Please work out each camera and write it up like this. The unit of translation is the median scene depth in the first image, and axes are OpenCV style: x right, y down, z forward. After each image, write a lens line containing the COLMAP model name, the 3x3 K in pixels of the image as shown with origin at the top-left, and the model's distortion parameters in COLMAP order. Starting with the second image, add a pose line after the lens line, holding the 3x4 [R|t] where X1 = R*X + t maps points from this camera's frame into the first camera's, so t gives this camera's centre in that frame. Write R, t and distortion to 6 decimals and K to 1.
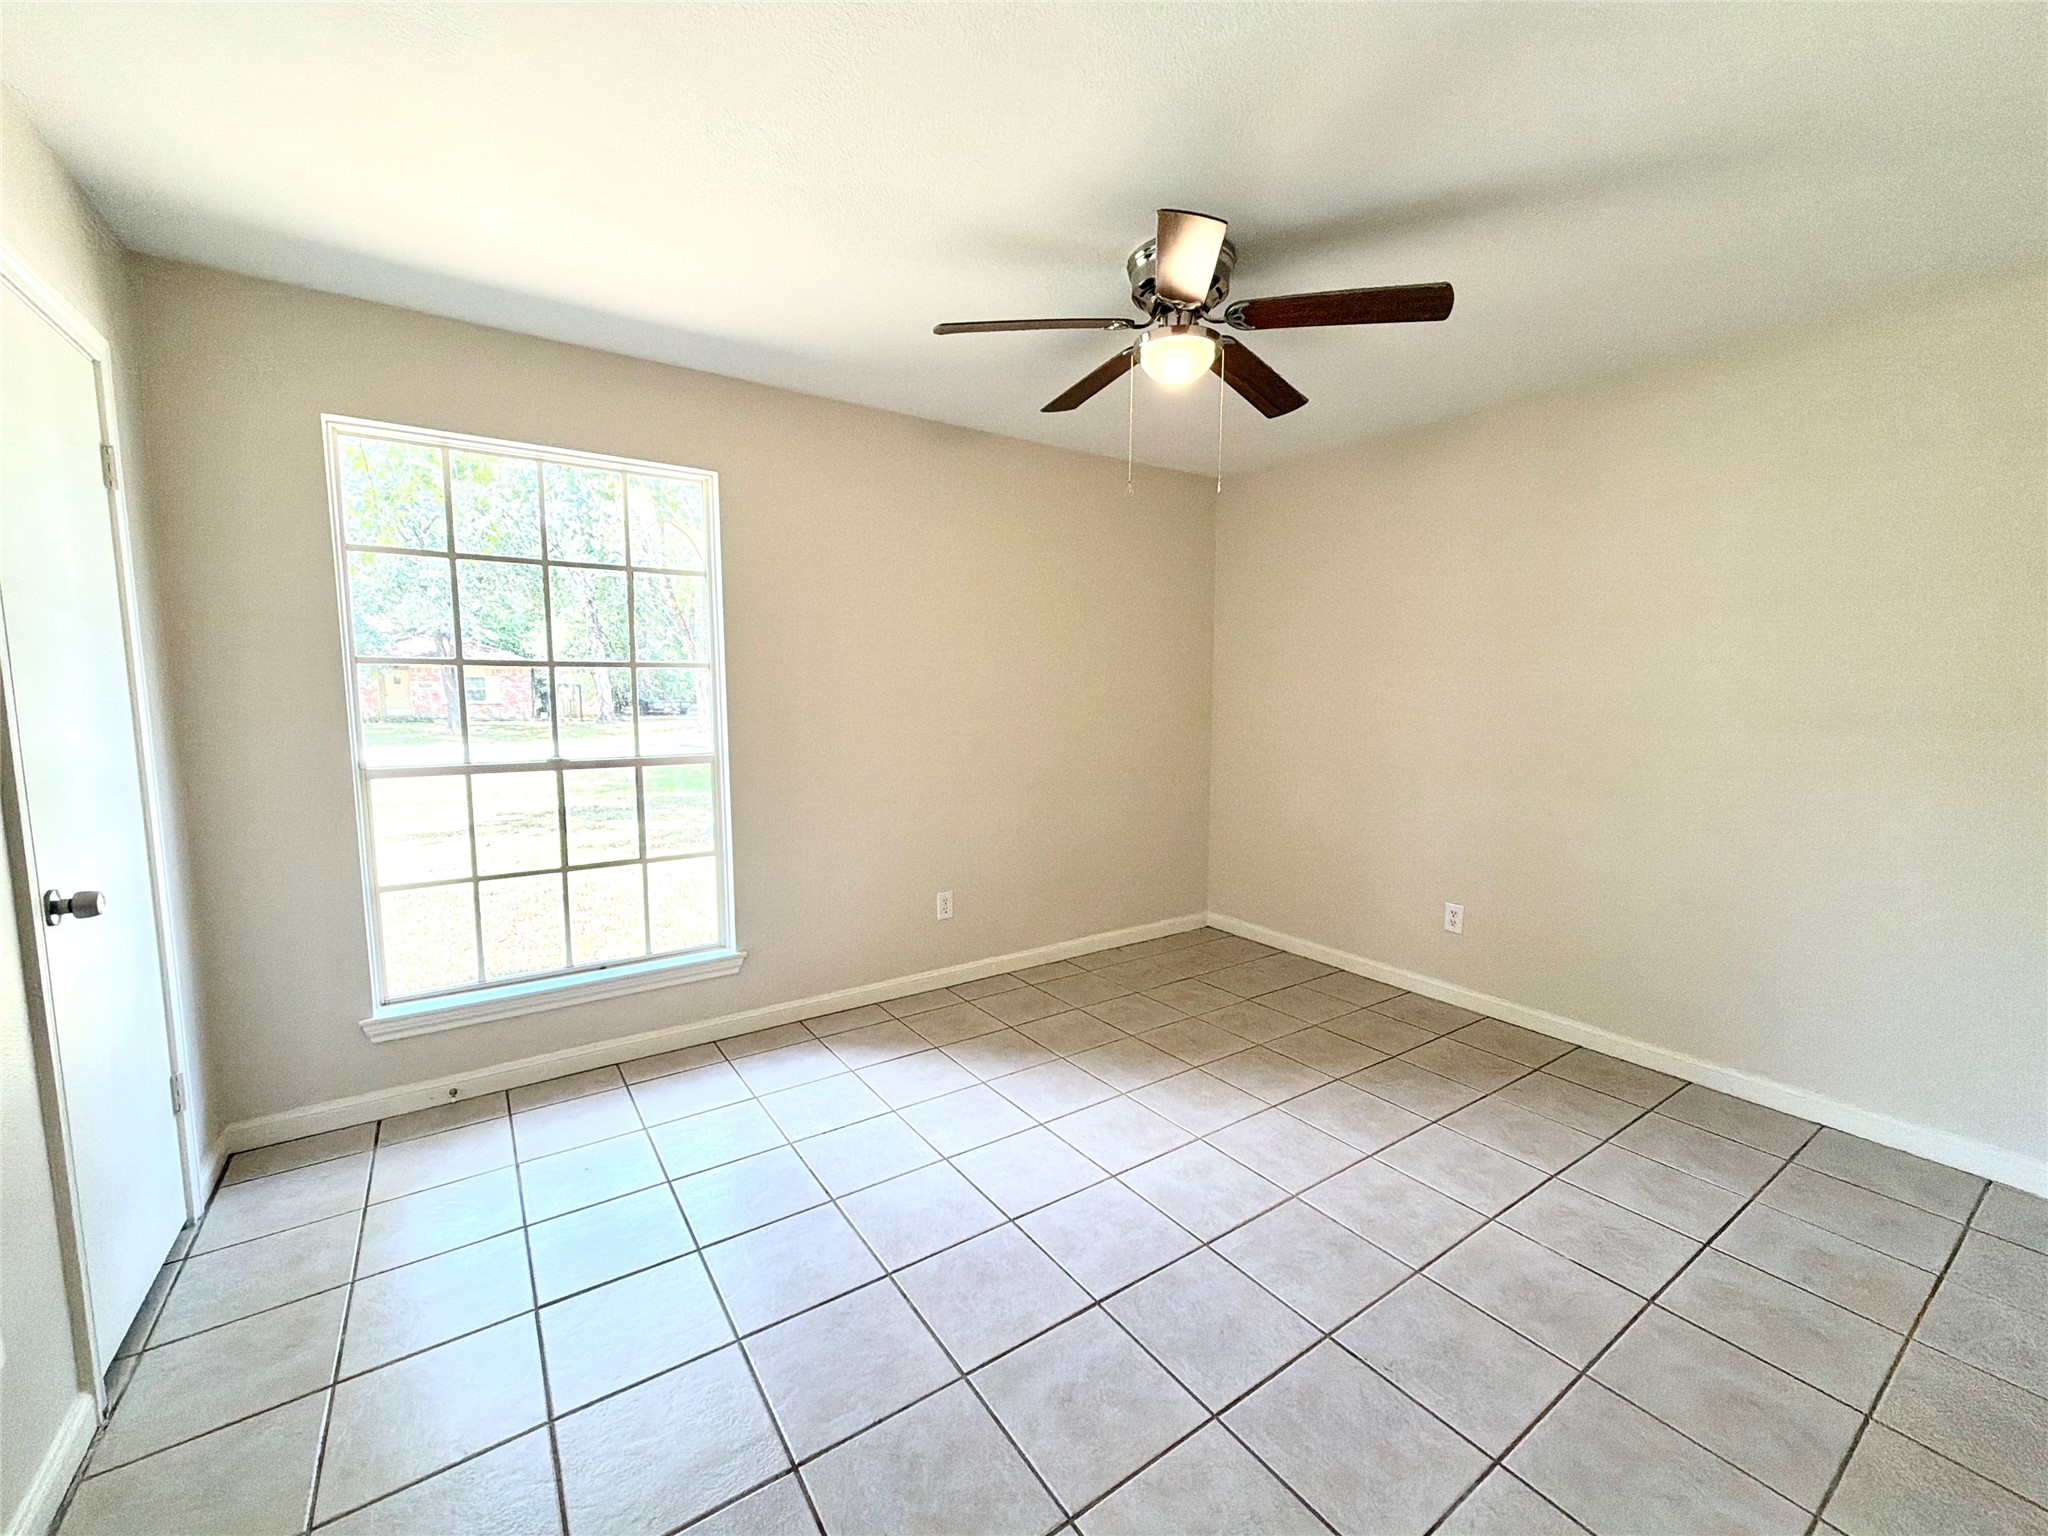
lens RADIAL K [[819.3, 0, 1023.7], [0, 819.3, 773.7], [0, 0, 1]] dist [0.001712, -0.000371]
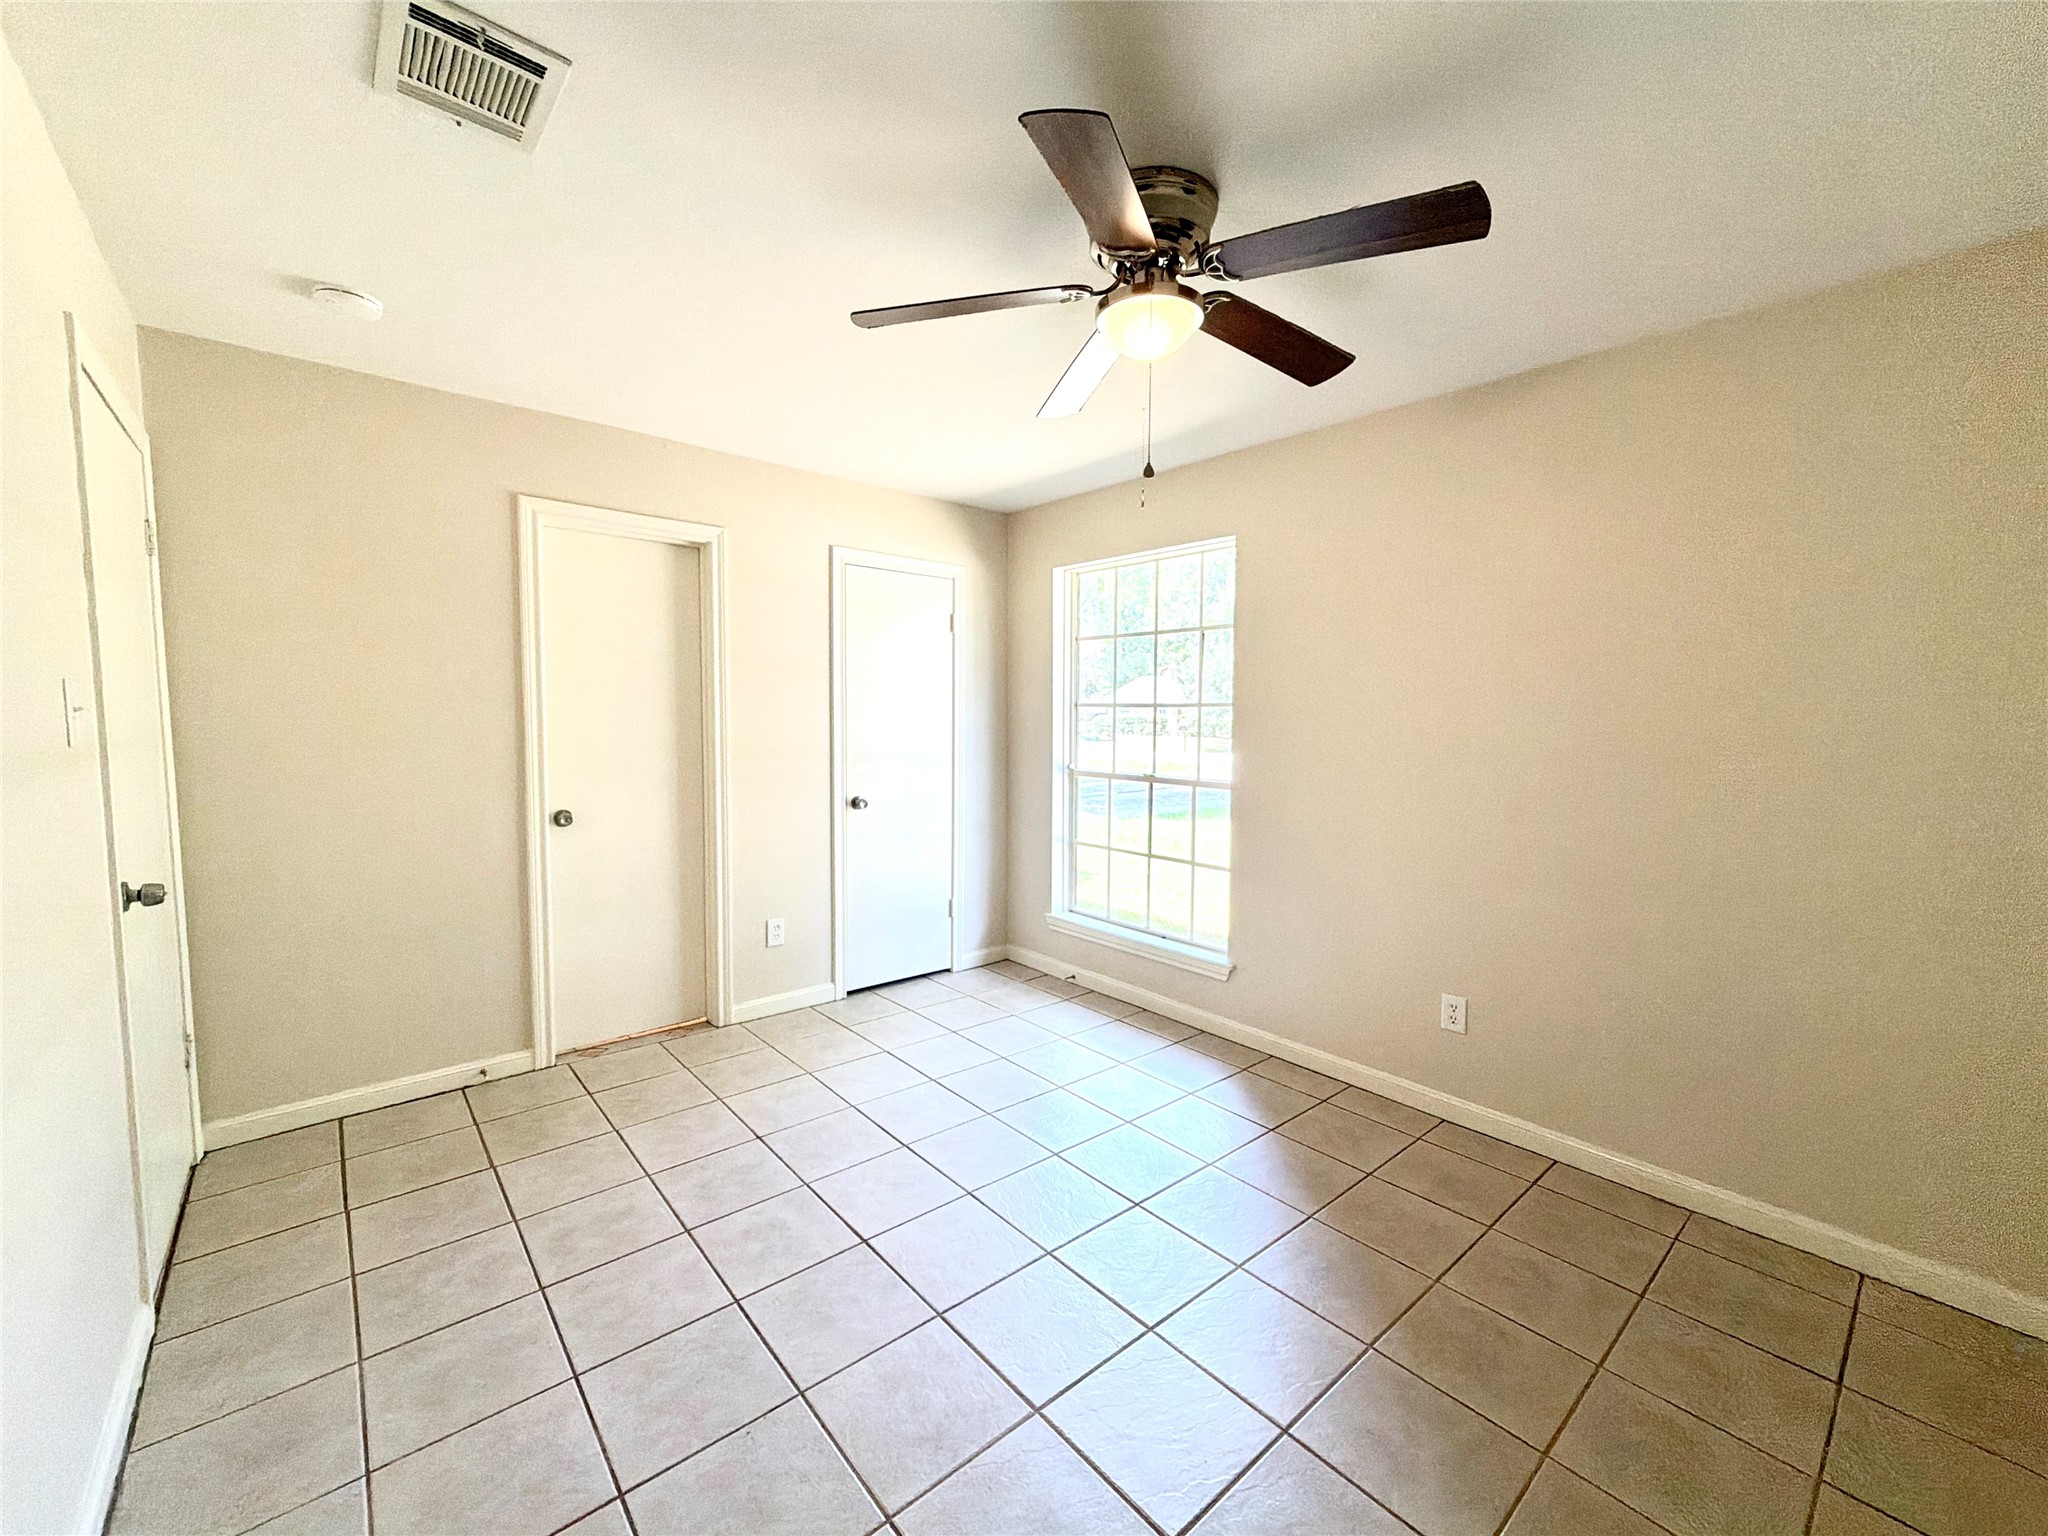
lens RADIAL K [[819.3, 0, 1015.7], [0, 819.3, 773.8], [0, 0, 1]] dist [0.001712, -0.000371]
pose [[0.102432, 0.071468, -0.992169, 0.797938], [-0.114660, 0.991616, 0.059591, -0.077465], [0.988110, 0.107658, 0.109768, 0.651069]]
